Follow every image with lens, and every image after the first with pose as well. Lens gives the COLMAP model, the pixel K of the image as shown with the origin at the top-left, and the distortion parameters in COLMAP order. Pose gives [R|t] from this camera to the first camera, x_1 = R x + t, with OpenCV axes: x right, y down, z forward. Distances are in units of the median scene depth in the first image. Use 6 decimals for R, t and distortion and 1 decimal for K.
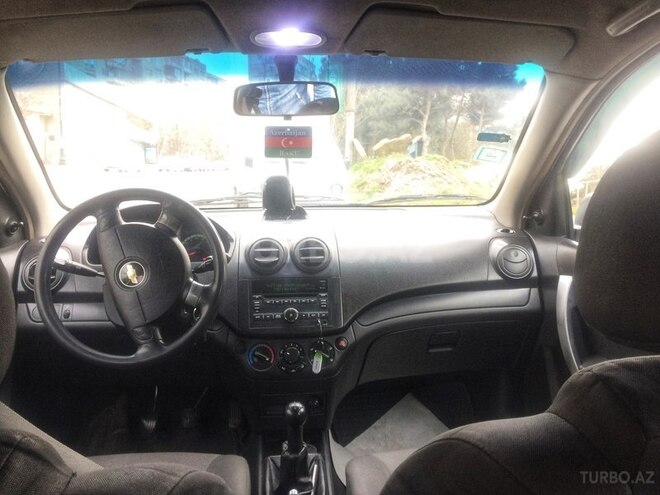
lens RADIAL K [[561.1, 0, 330.0], [0, 561.1, 247.5], [0, 0, 1]] dist [0.095156, -0.129031]
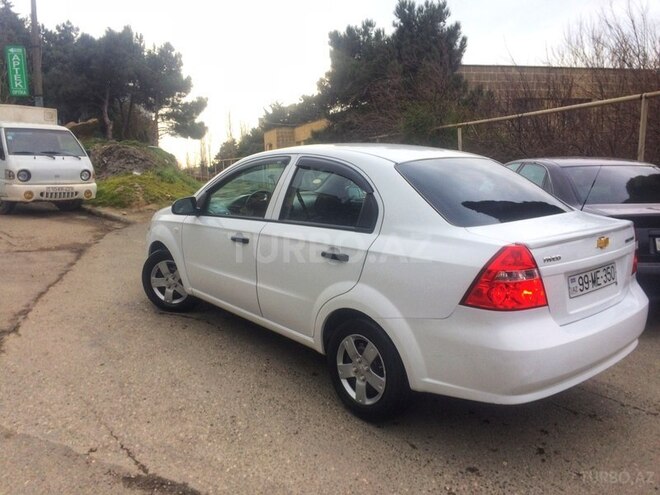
lens RADIAL K [[561.1, 0, 330.0], [0, 561.1, 247.5], [0, 0, 1]] dist [0.095156, -0.129031]
pose [[0.817623, -0.103809, 0.566317, -0.130478], [0.075944, 0.994462, 0.072646, 0.001276], [-0.570723, -0.016388, 0.820979, -0.156210]]
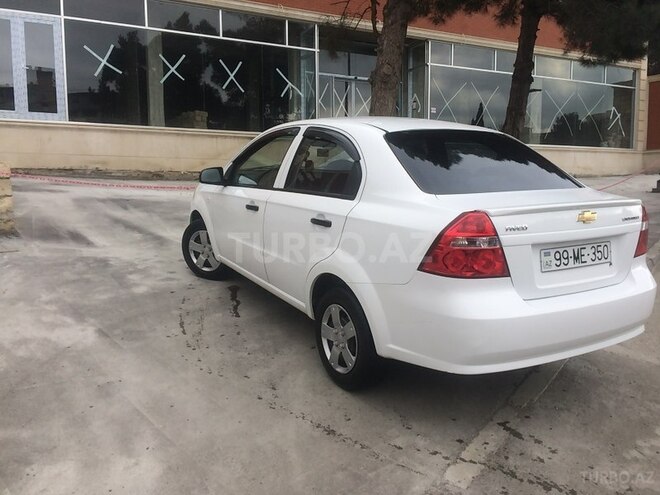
lens RADIAL K [[561.1, 0, 330.0], [0, 561.1, 247.5], [0, 0, 1]] dist [0.095156, -0.129031]
pose [[0.908943, -0.061721, 0.412327, -0.103972], [0.034753, 0.996756, 0.072596, 0.011160], [-0.415470, -0.051656, 0.908139, -0.175486]]
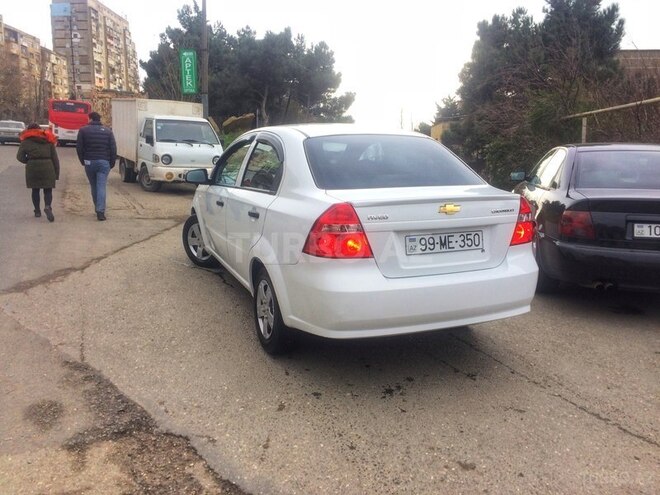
lens RADIAL K [[561.1, 0, 330.0], [0, 561.1, 247.5], [0, 0, 1]] dist [0.095156, -0.129031]
pose [[0.954407, -0.049380, 0.294396, -0.070348], [0.031926, 0.997452, 0.063803, 0.015569], [-0.296796, -0.051495, 0.953551, -0.218437]]
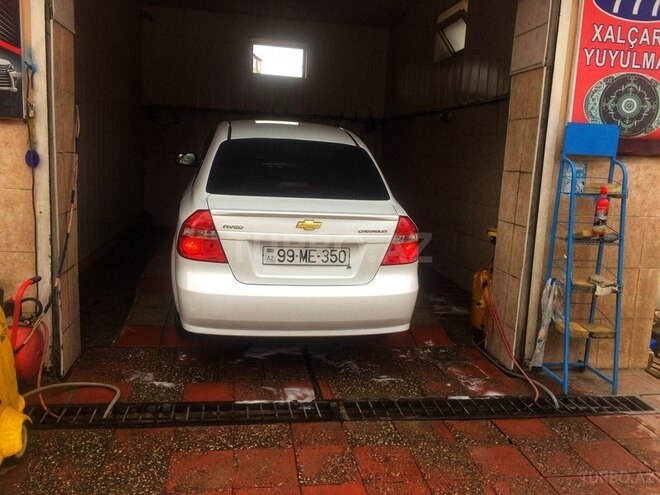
lens RADIAL K [[561.1, 0, 330.0], [0, 561.1, 247.5], [0, 0, 1]] dist [0.095156, -0.129031]
pose [[0.997029, 0.044769, 0.062679, 0.005368], [-0.049917, 0.995289, 0.083115, 0.008612], [-0.058663, -0.085997, 0.994567, -0.241806]]
